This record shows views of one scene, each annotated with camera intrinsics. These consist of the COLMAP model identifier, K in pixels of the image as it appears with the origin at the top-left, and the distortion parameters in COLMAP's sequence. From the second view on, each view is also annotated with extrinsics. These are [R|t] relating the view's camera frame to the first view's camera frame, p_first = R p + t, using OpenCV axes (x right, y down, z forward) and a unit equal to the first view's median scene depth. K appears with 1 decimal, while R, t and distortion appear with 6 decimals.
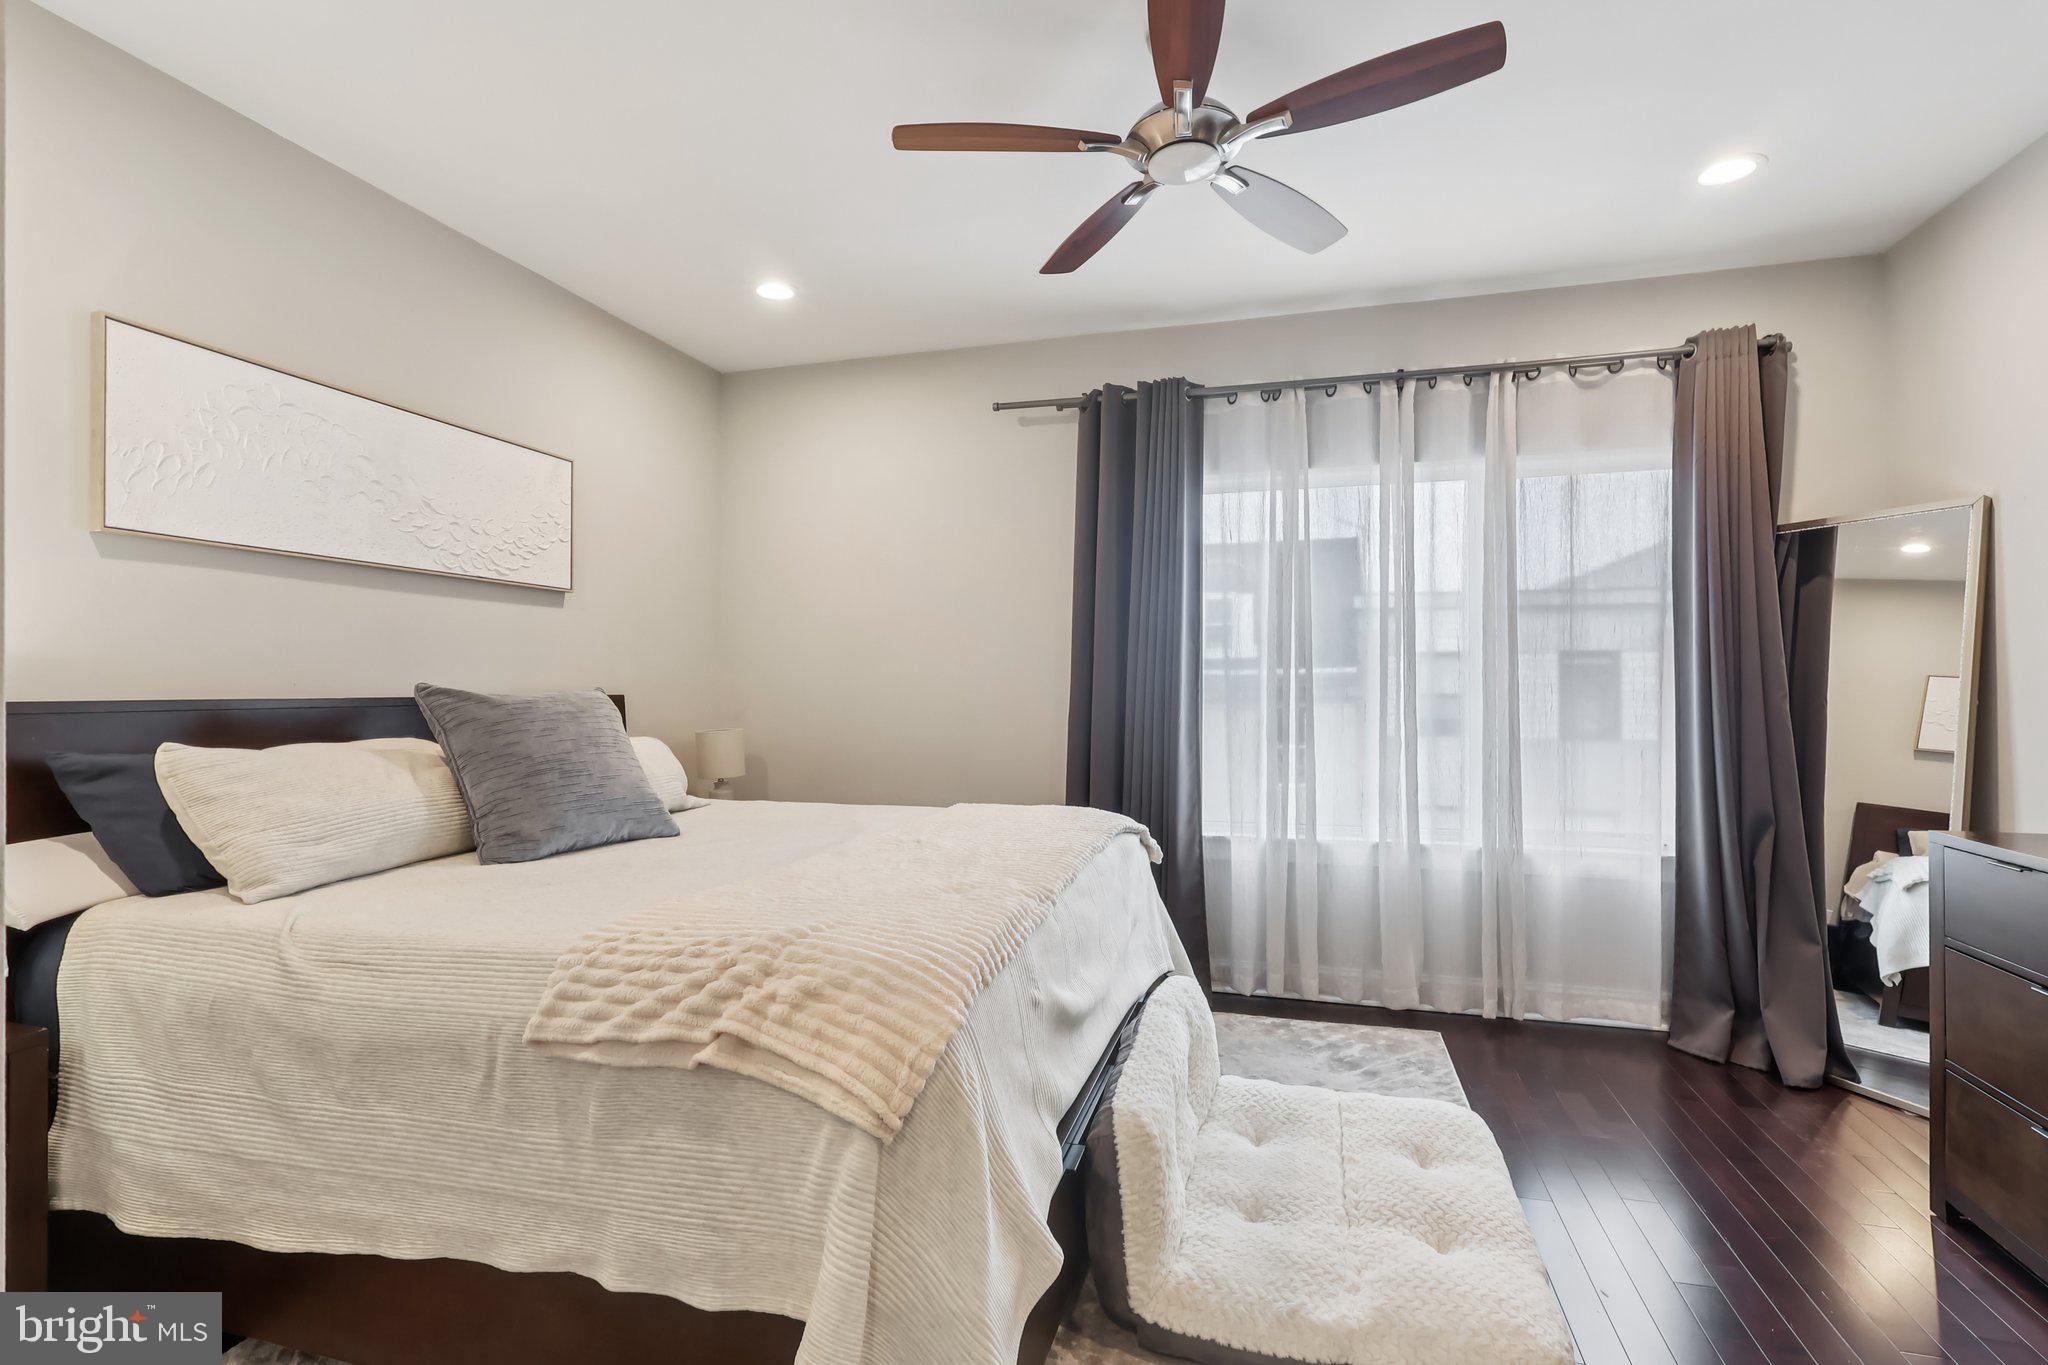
lens RADIAL K [[988.6, 0, 1035.0], [0, 988.6, 681.4], [0, 0, 1]] dist [0.006710, 0.000946]
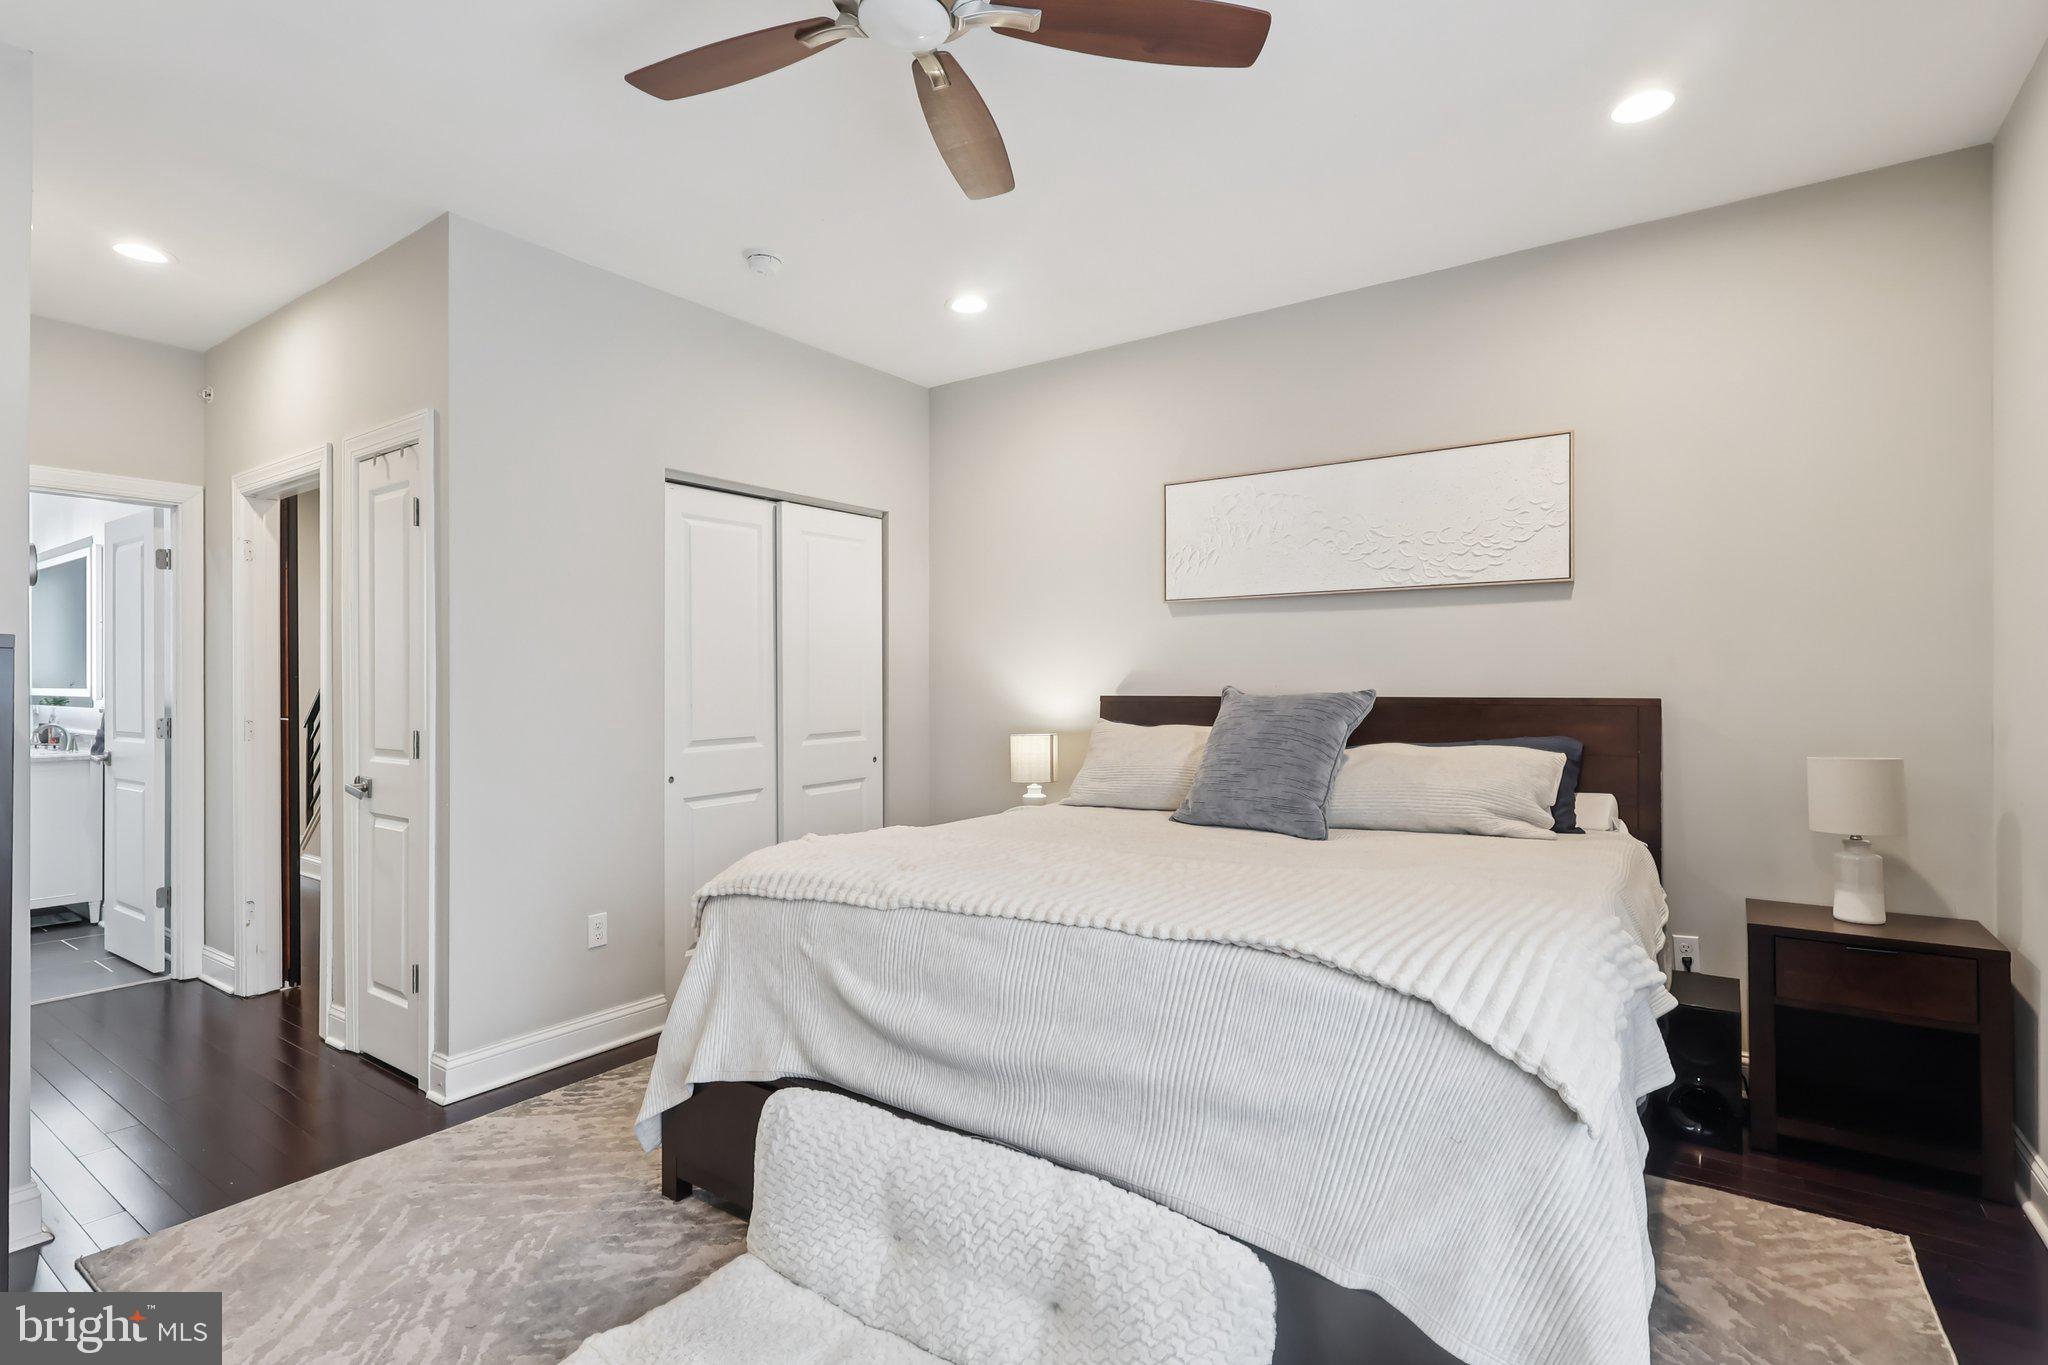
lens RADIAL K [[988.6, 0, 1032.0], [0, 988.6, 684.4], [0, 0, 1]] dist [0.006710, 0.000946]
pose [[-0.344523, -0.006987, -0.938752, 0.579387], [0.007719, 0.999917, -0.010275, 0.008849], [0.938746, -0.010786, -0.344441, 0.944456]]
